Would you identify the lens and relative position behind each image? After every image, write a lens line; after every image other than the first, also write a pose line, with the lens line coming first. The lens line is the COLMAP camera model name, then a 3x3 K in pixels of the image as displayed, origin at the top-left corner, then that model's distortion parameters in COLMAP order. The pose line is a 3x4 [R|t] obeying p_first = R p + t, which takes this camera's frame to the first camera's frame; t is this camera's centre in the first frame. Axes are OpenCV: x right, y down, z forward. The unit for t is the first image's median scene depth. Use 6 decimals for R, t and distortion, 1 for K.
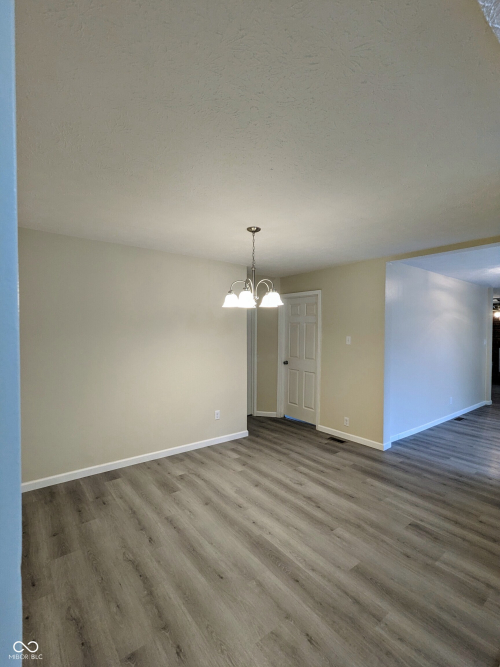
lens RADIAL K [[312.8, 0, 251.4], [0, 312.8, 332.5], [0, 0, 1]] dist [0.002024, 0.000678]
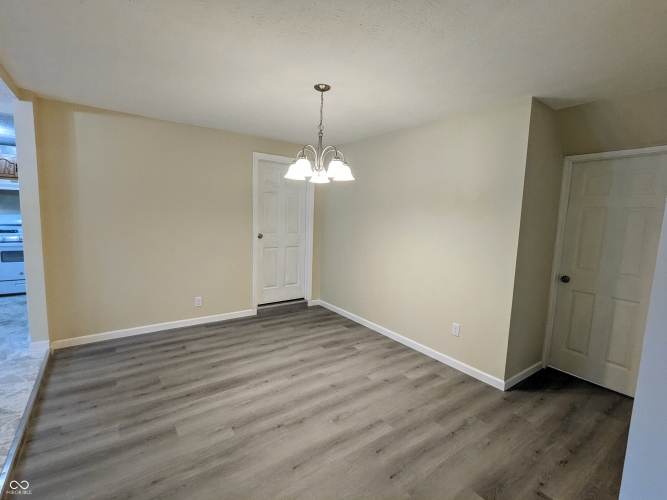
lens RADIAL K [[312.8, 0, 335.7], [0, 312.8, 250.5], [0, 0, 1]] dist [0.002024, 0.000678]
pose [[-0.030985, 0.109273, -0.993529, 0.898451], [-0.040504, 0.993052, 0.110484, 0.015343], [0.998699, 0.043665, -0.026344, 1.076532]]
